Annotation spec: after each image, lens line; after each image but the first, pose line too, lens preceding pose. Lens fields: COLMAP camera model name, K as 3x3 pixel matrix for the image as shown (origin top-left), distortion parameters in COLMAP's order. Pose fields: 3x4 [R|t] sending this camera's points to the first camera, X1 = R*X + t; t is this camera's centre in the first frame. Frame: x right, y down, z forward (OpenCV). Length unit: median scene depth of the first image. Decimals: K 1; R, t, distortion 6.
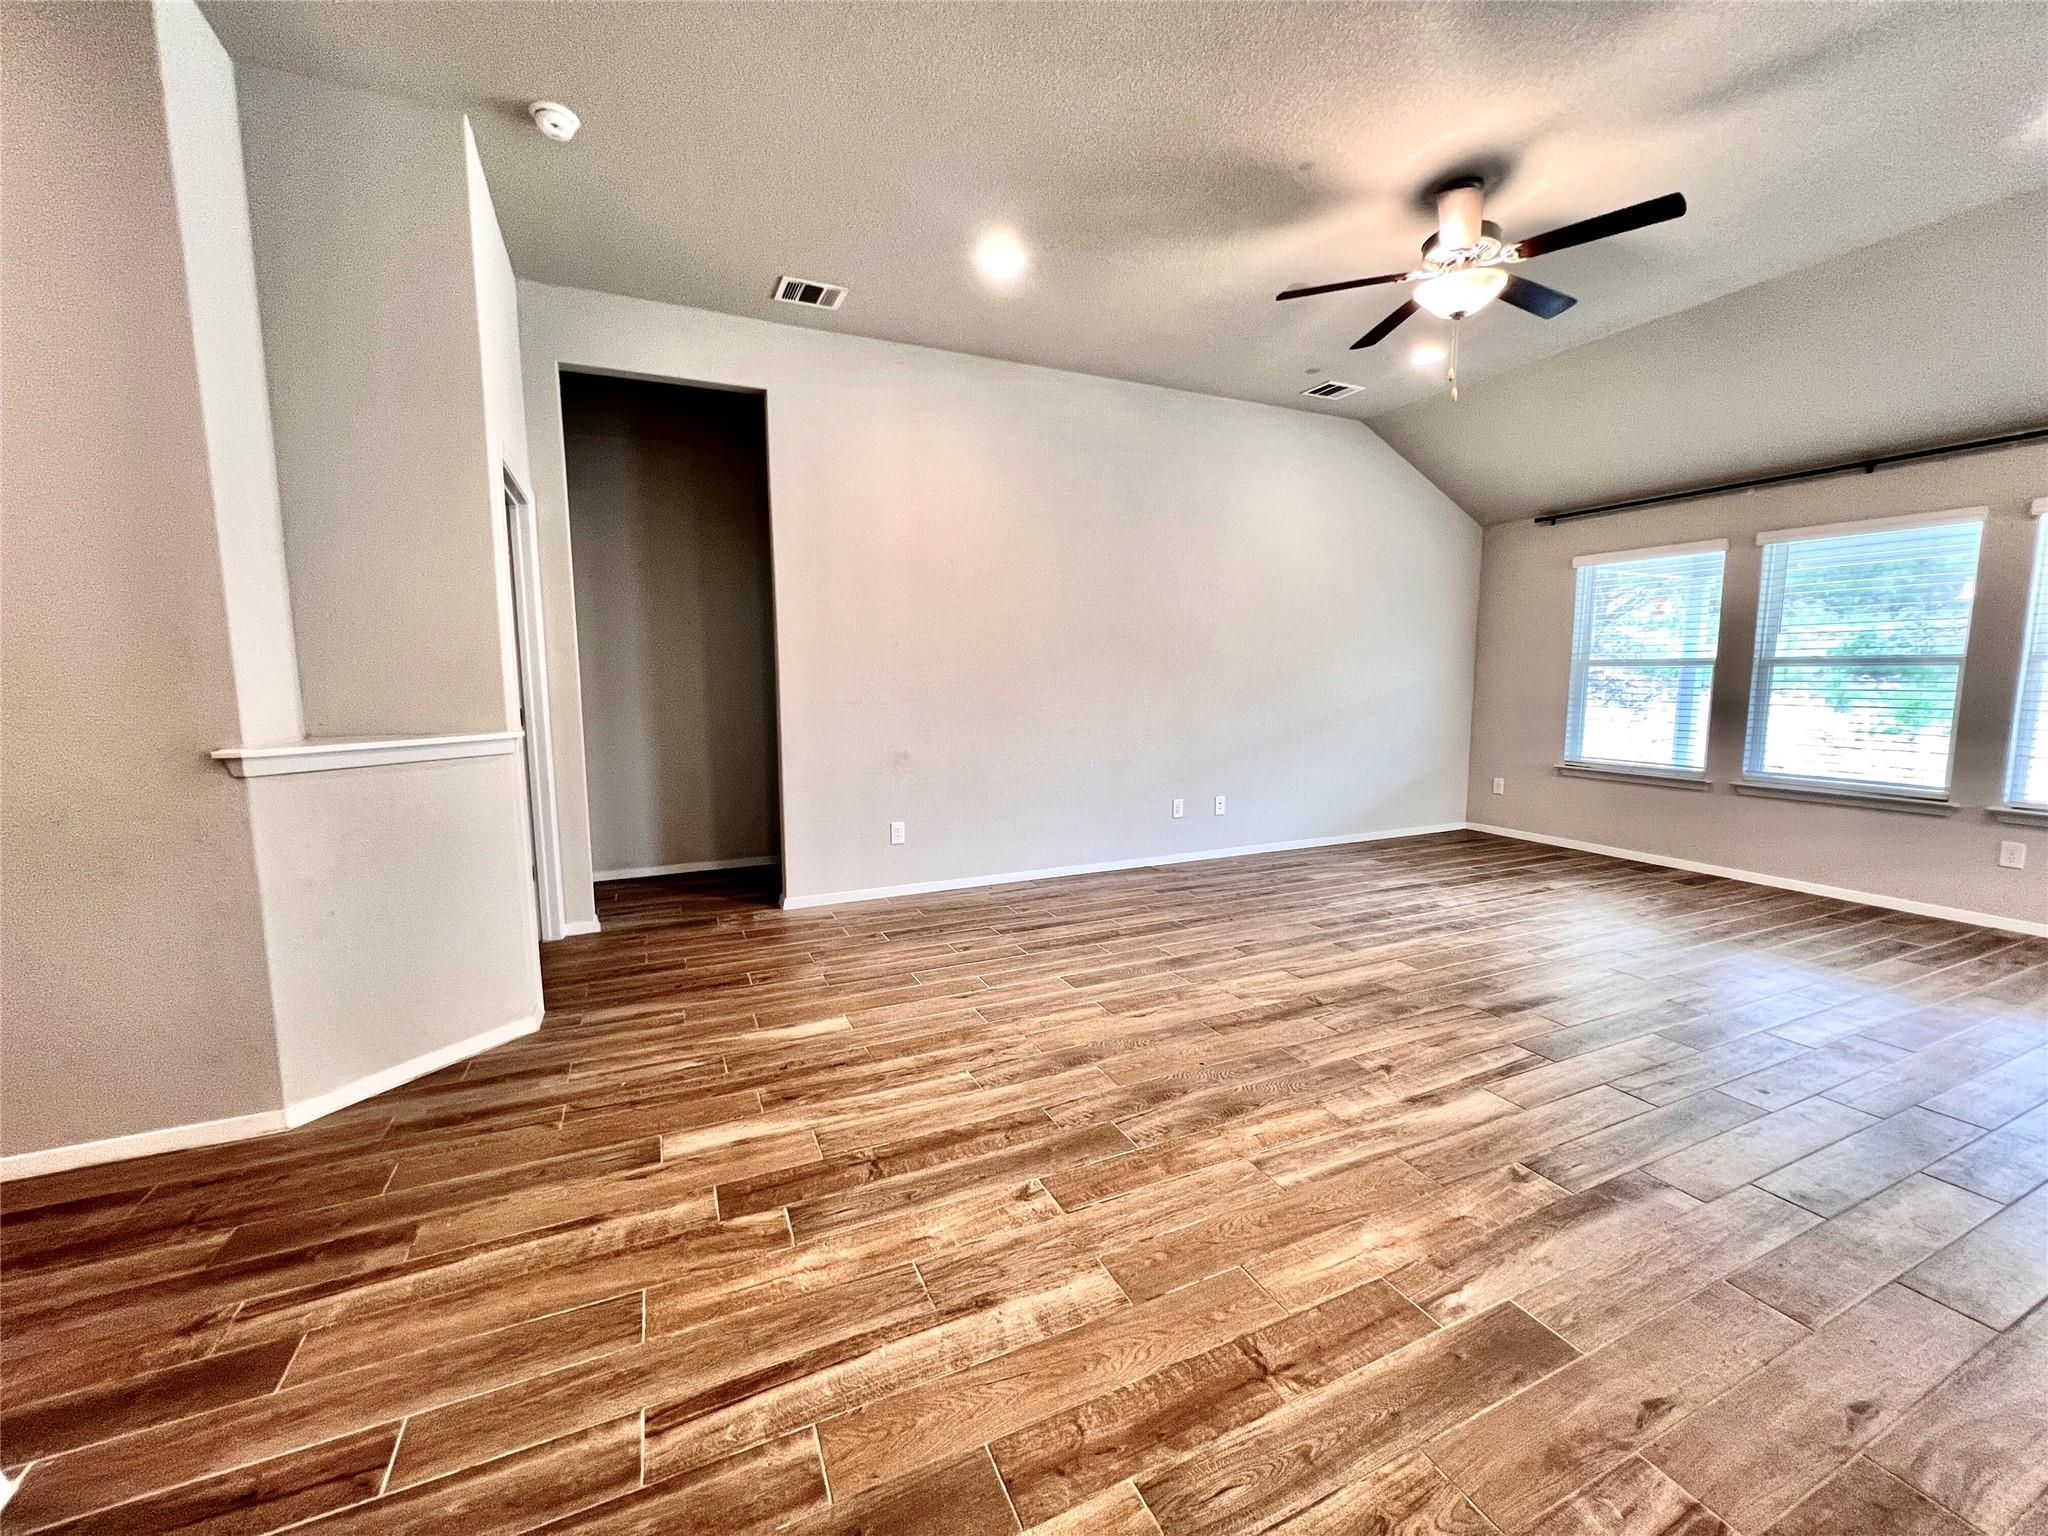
lens RADIAL K [[822.8, 0, 1021.2], [0, 822.8, 770.9], [0, 0, 1]] dist [-0.003145, 0.000934]
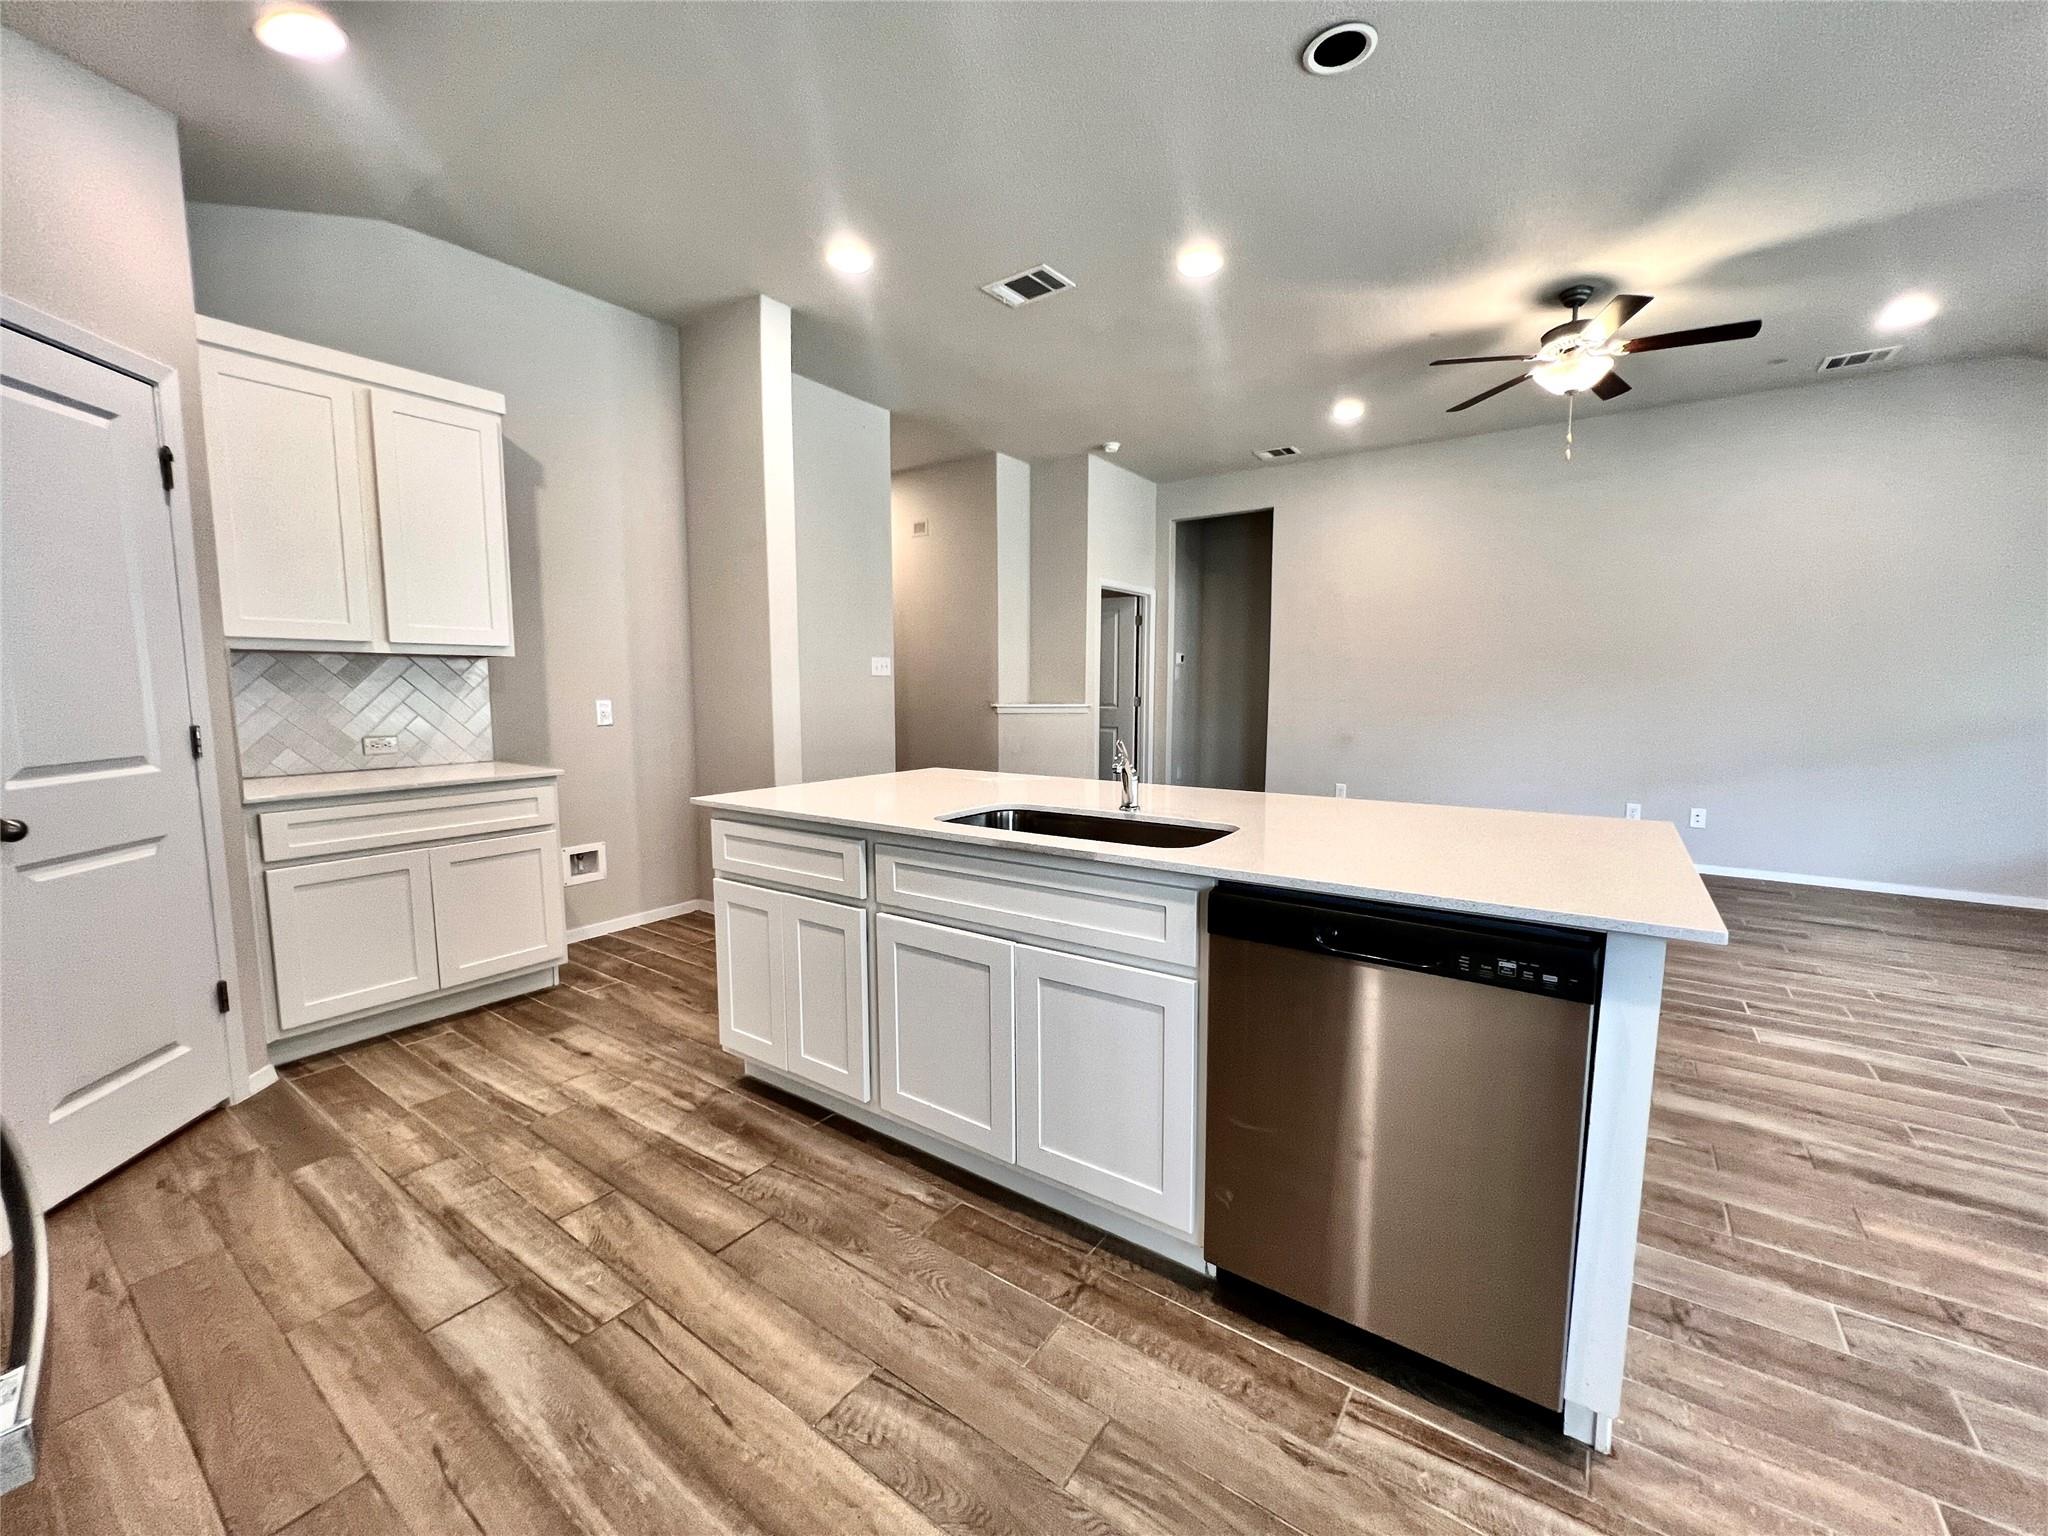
lens RADIAL K [[822.8, 0, 1022.4], [0, 822.8, 771.8], [0, 0, 1]] dist [-0.003145, 0.000934]
pose [[0.496542, 0.095386, -0.862756, 1.016933], [-0.104485, 0.993285, 0.049683, 0.035204], [0.861701, 0.065475, 0.503174, -0.251050]]
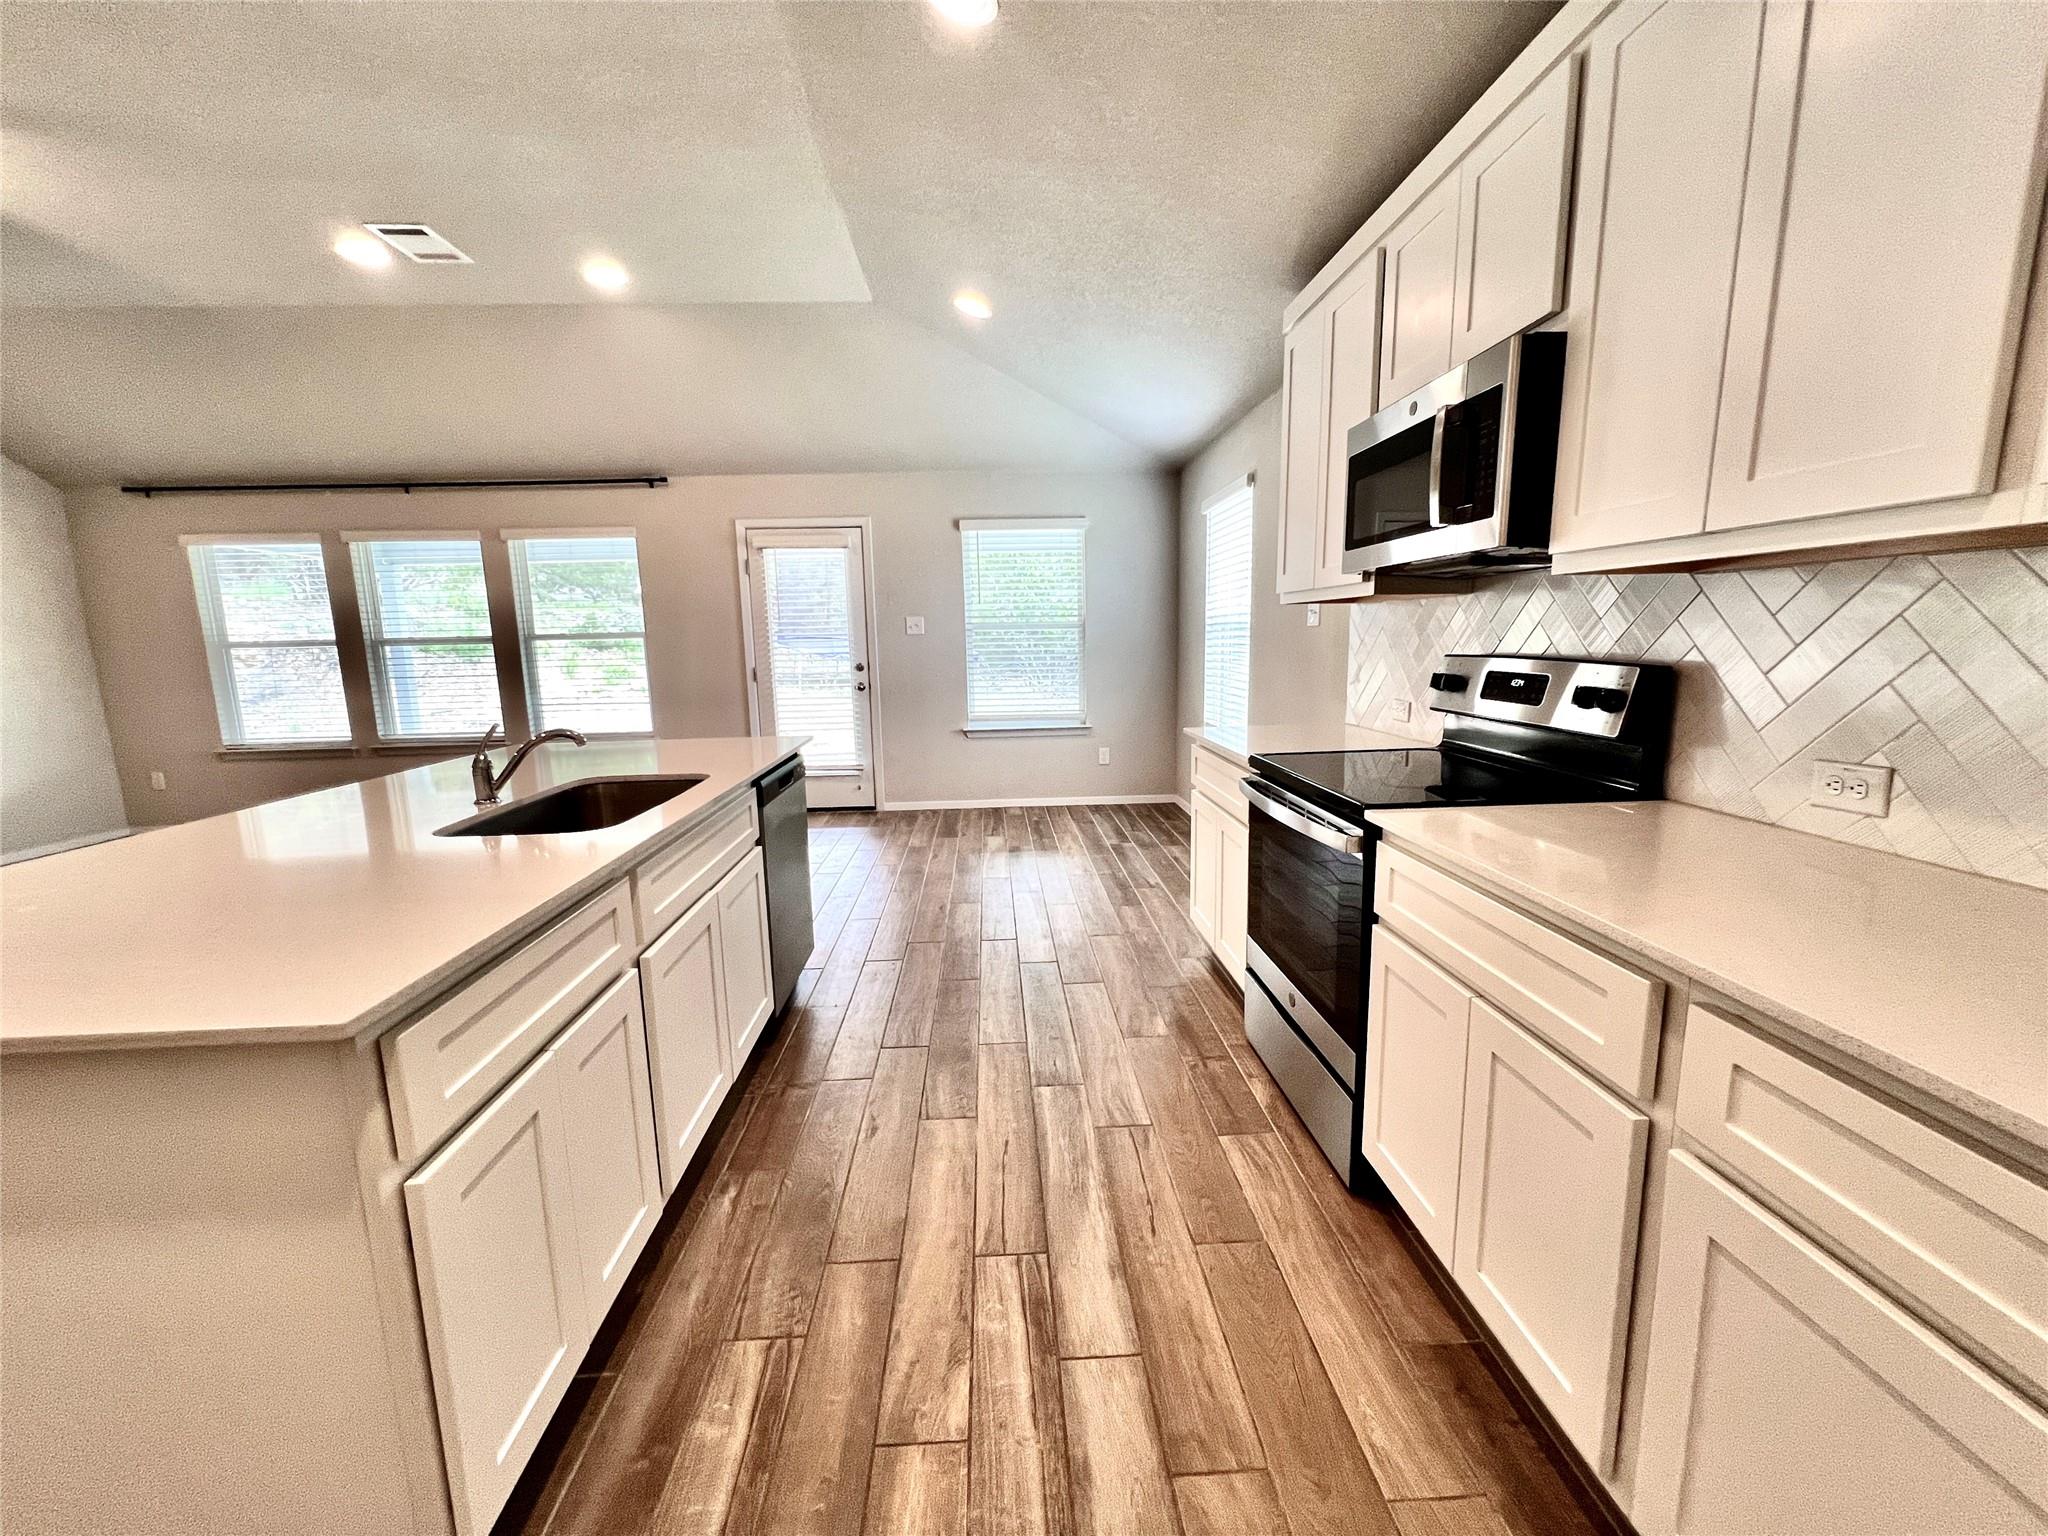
lens RADIAL K [[822.8, 0, 1023.4], [0, 822.8, 771.6], [0, 0, 1]] dist [-0.003145, 0.000934]
pose [[0.375233, -0.155594, 0.913778, 0.187569], [0.129434, 0.984948, 0.114562, 0.048353], [-0.917849, 0.075287, 0.389724, -0.407876]]
